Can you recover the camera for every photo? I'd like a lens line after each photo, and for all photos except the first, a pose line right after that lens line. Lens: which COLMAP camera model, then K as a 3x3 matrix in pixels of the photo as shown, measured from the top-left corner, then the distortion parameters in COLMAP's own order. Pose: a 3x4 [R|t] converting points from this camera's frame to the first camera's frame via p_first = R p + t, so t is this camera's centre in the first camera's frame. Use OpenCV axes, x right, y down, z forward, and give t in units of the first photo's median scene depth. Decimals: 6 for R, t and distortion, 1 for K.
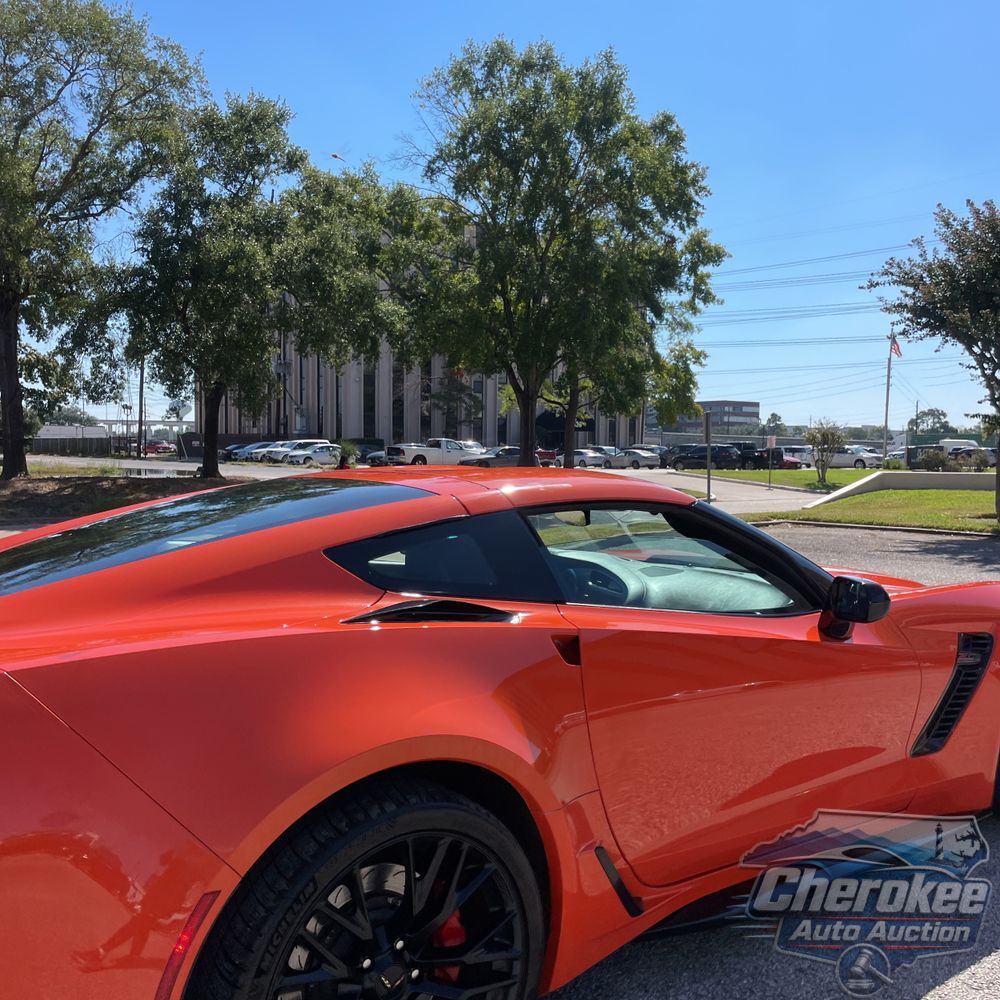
lens RADIAL K [[1014.3, 0, 479.7], [0, 1014.3, 504.8], [0, 0, 1]] dist [0.103012, -0.169755]
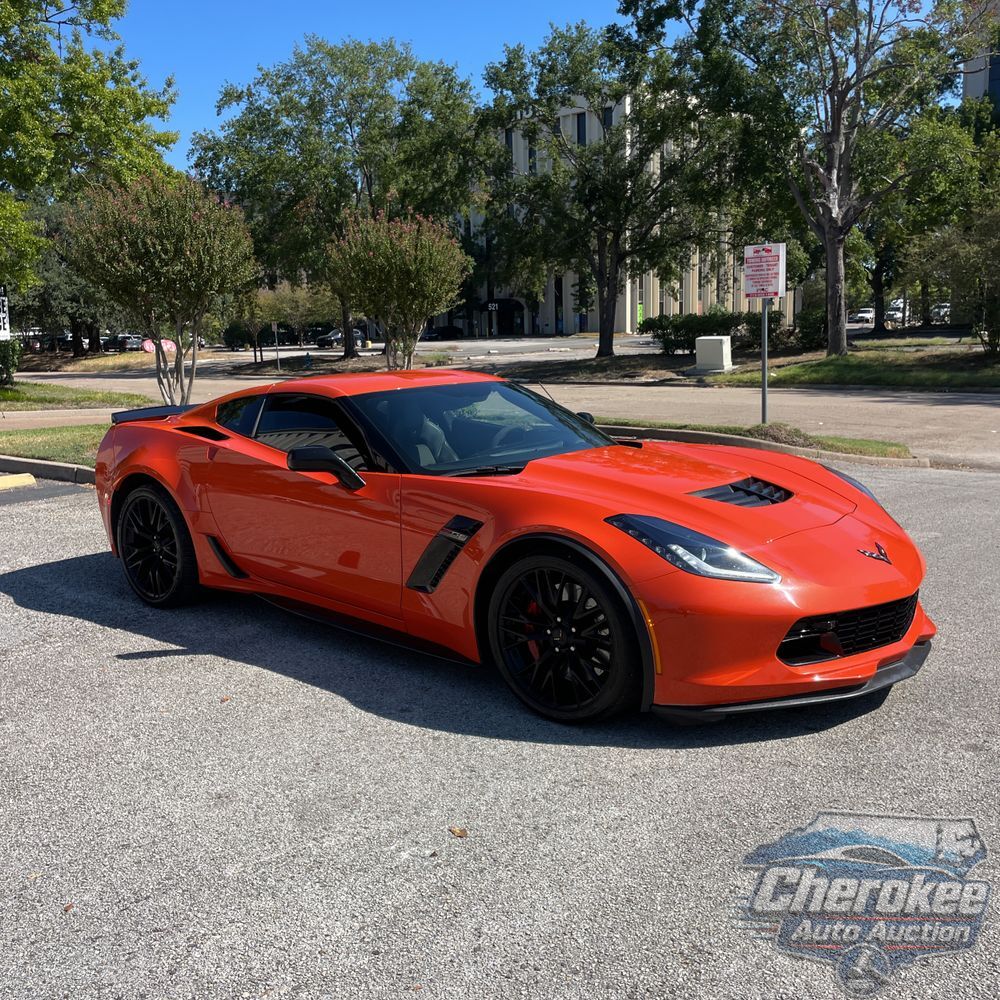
lens RADIAL K [[993.0, 0, 489.7], [0, 993.0, 498.7], [0, 0, 1]] dist [0.082863, -0.127771]
pose [[0.158714, 0.151909, -0.975568, 0.138795], [-0.019934, 0.988384, 0.150661, -0.006509], [0.987123, -0.004465, 0.159899, 0.071126]]
